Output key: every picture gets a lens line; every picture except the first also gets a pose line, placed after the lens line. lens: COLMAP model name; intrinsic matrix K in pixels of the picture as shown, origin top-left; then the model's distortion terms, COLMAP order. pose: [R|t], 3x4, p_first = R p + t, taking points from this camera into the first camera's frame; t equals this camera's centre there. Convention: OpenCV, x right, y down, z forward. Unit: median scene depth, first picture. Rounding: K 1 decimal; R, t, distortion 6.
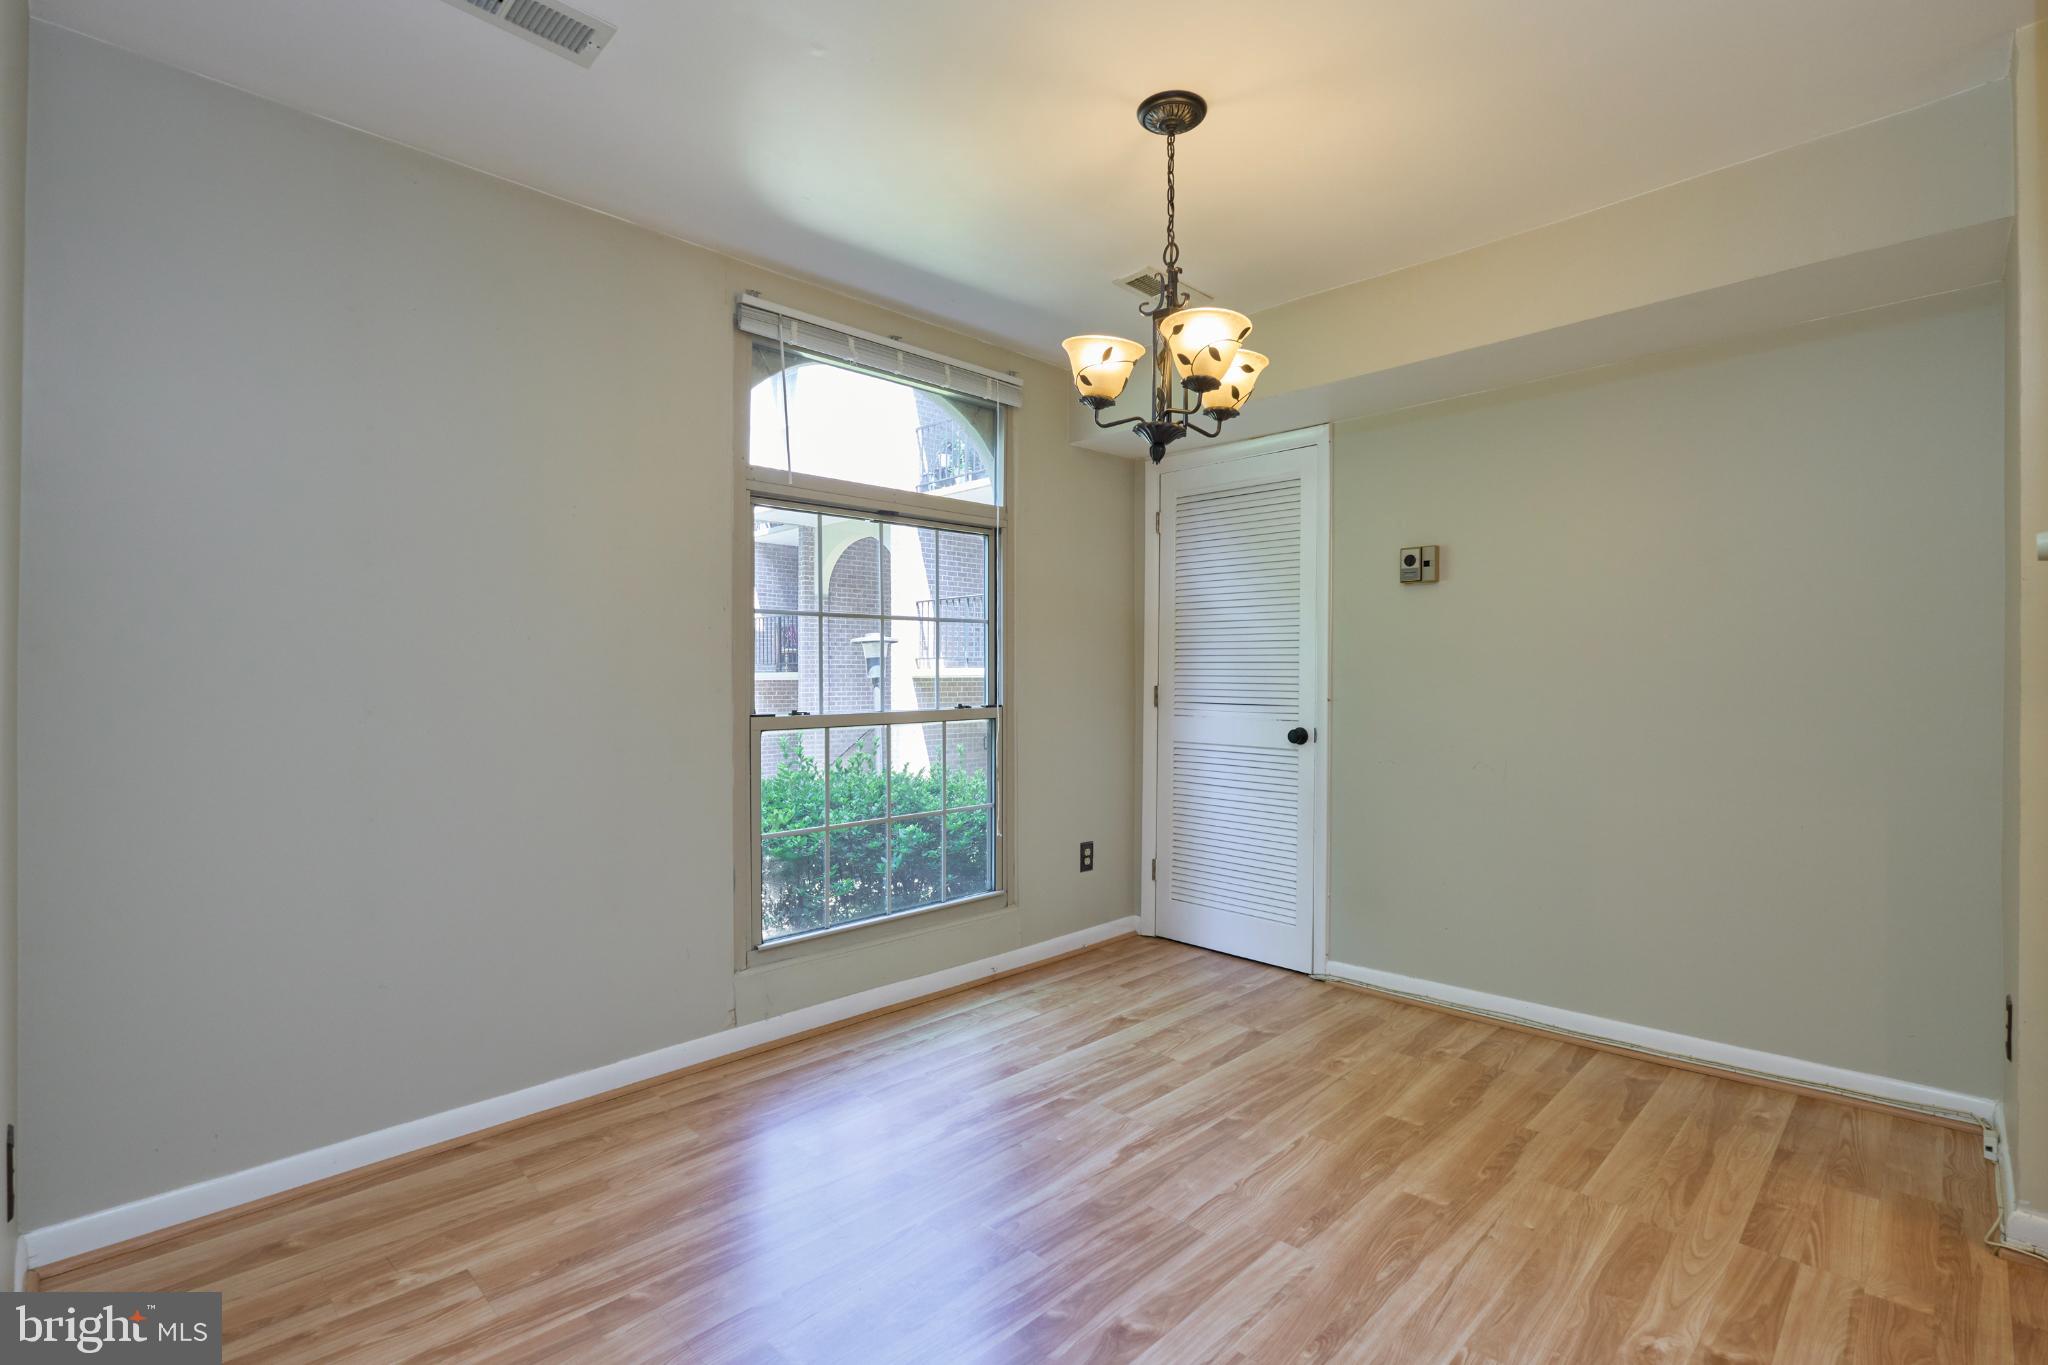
lens RADIAL K [[944.1, 0, 1029.5], [0, 944.1, 682.8], [0, 0, 1]] dist [-0.016185, 0.002927]
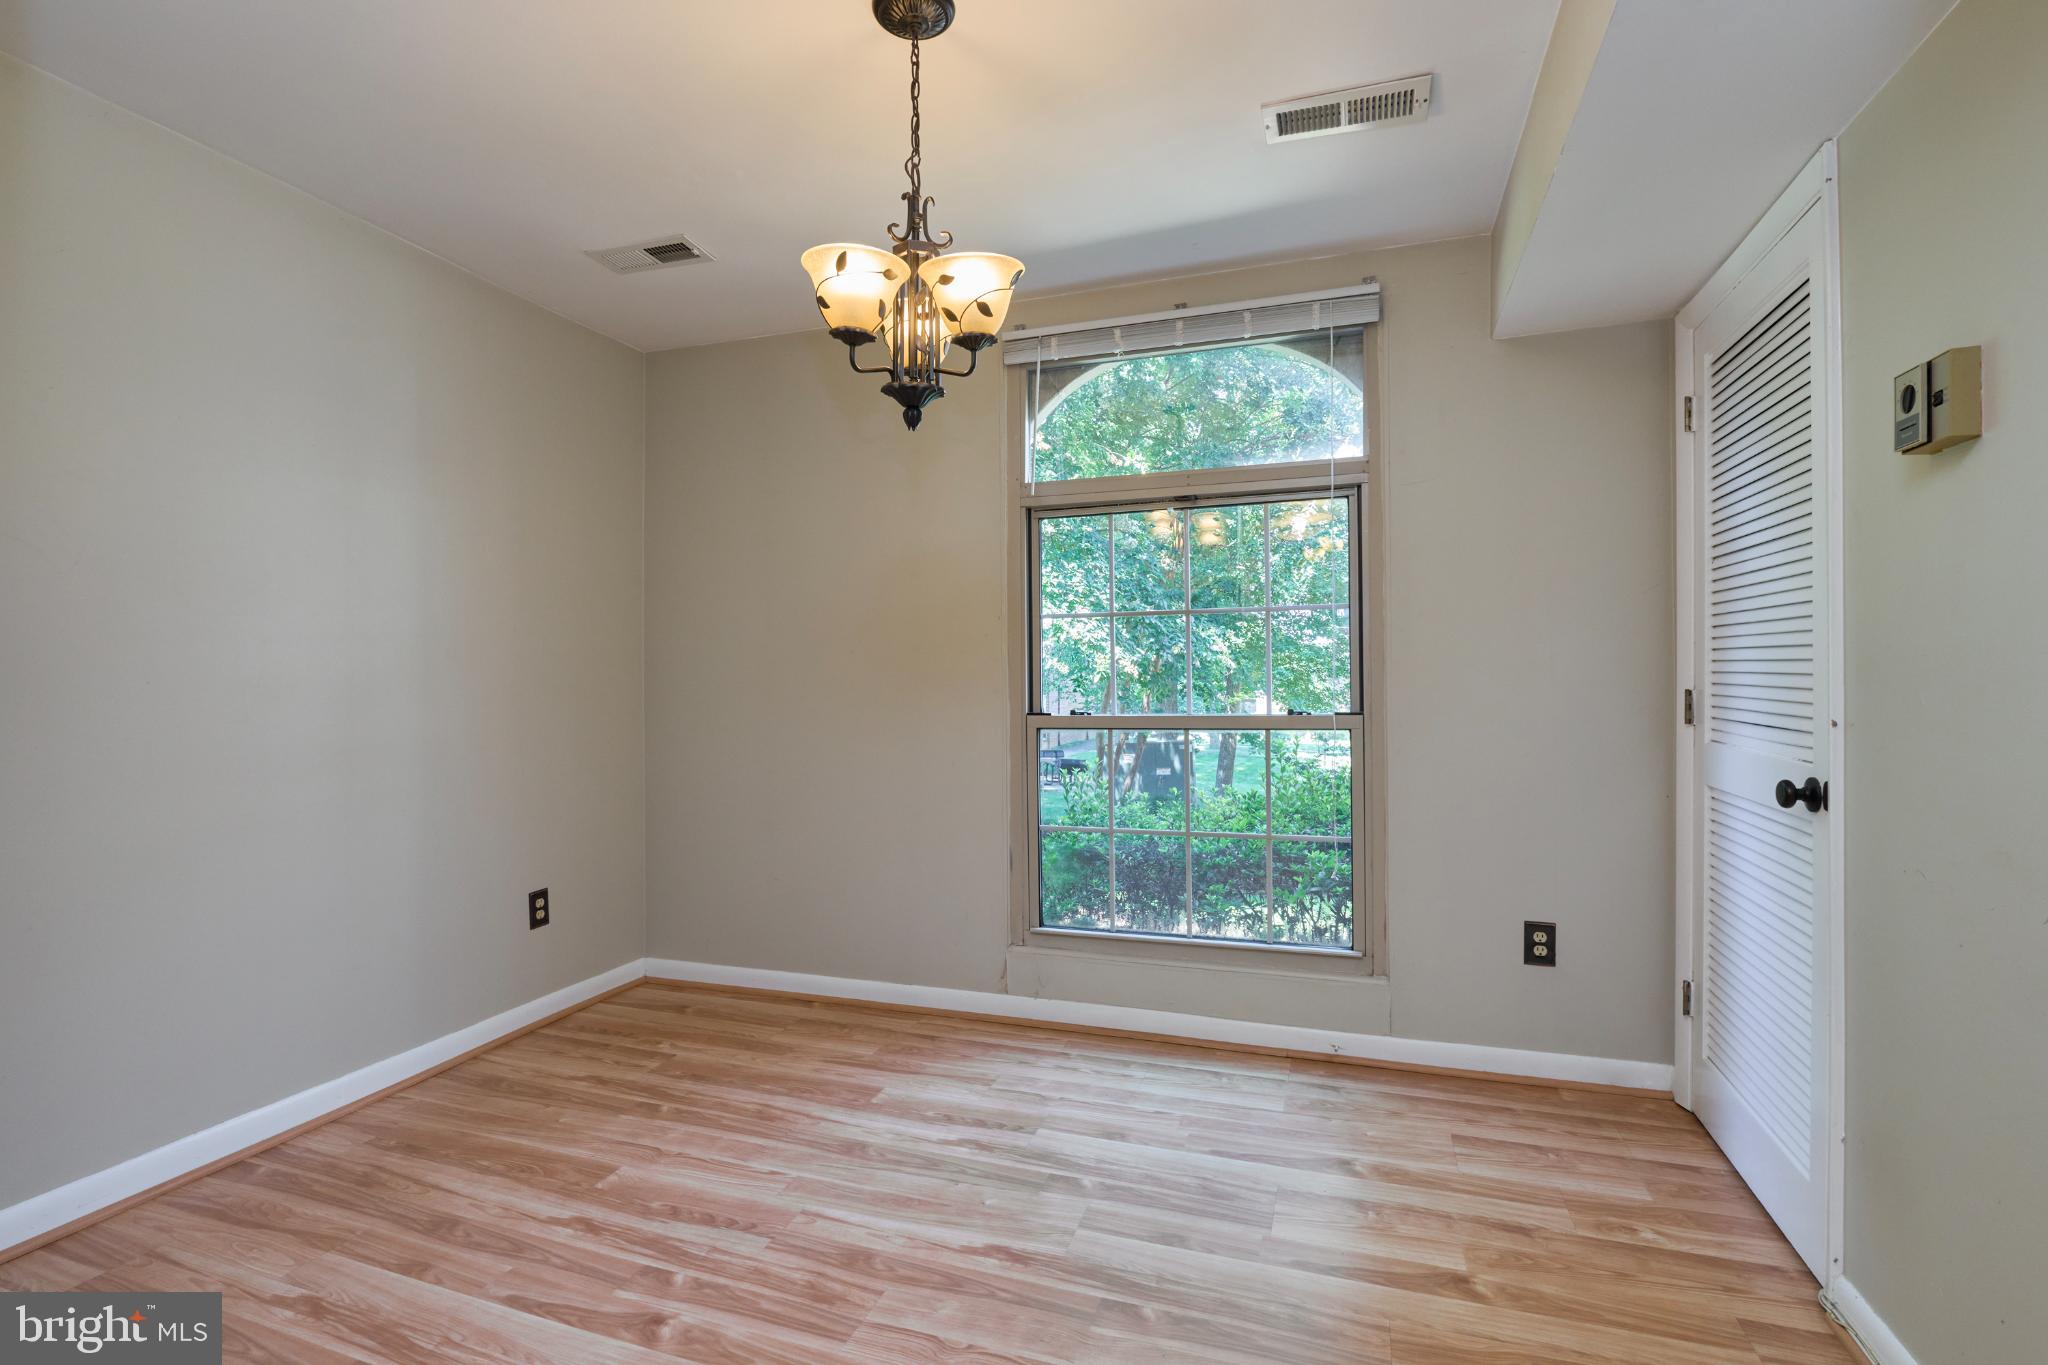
lens RADIAL K [[944.1, 0, 1031.2], [0, 944.1, 677.6], [0, 0, 1]] dist [-0.016185, 0.002927]
pose [[0.438403, -0.001271, -0.898777, 0.705697], [0.001875, 0.999998, -0.000500, -0.007181], [0.898776, -0.001466, 0.438405, 0.541660]]
